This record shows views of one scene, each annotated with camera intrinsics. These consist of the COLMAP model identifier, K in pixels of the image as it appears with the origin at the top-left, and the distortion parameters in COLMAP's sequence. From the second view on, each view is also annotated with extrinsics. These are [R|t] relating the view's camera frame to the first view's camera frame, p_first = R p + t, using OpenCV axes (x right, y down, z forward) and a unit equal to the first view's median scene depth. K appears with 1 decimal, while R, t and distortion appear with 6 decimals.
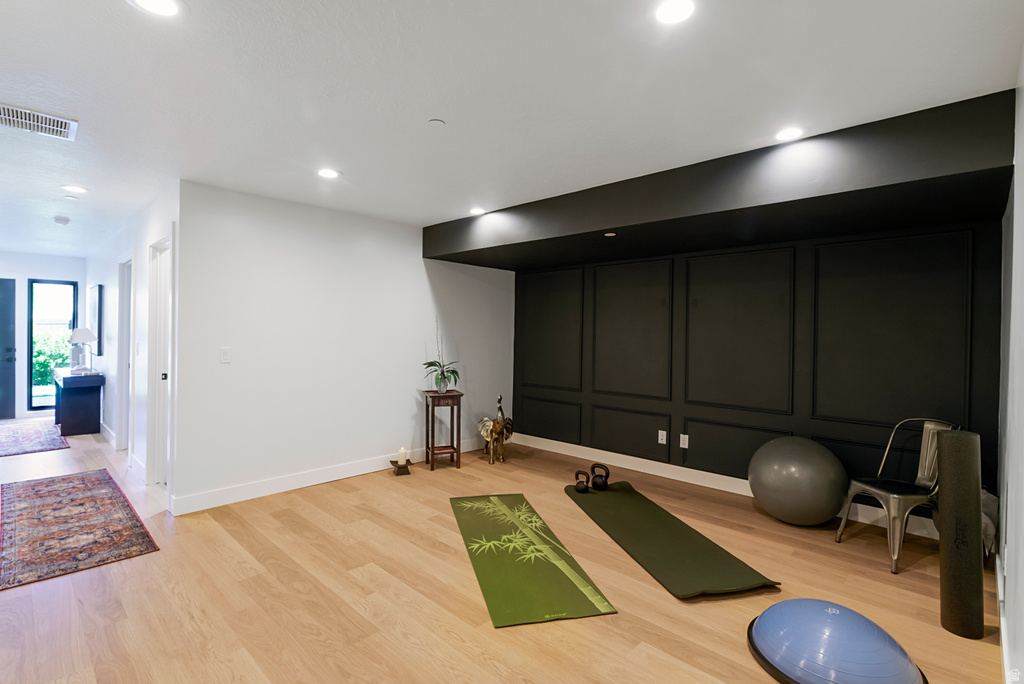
lens RADIAL K [[481.2, 0, 509.6], [0, 481.2, 340.7], [0, 0, 1]] dist [0.001241, 0.001797]
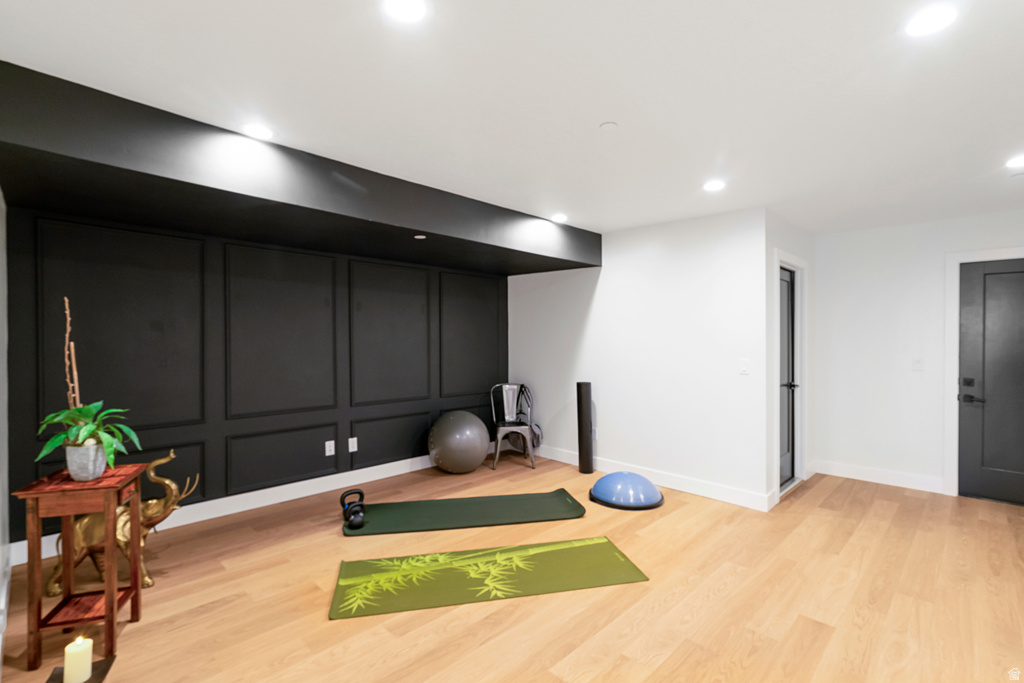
lens RADIAL K [[481.2, 0, 509.6], [0, 481.2, 336.1], [0, 0, 1]] dist [0.001241, 0.001797]
pose [[0.012200, -0.011175, 0.999863, -0.735011], [0.011711, 0.999871, 0.011032, -0.026377], [-0.999857, 0.011574, 0.012330, 0.779682]]
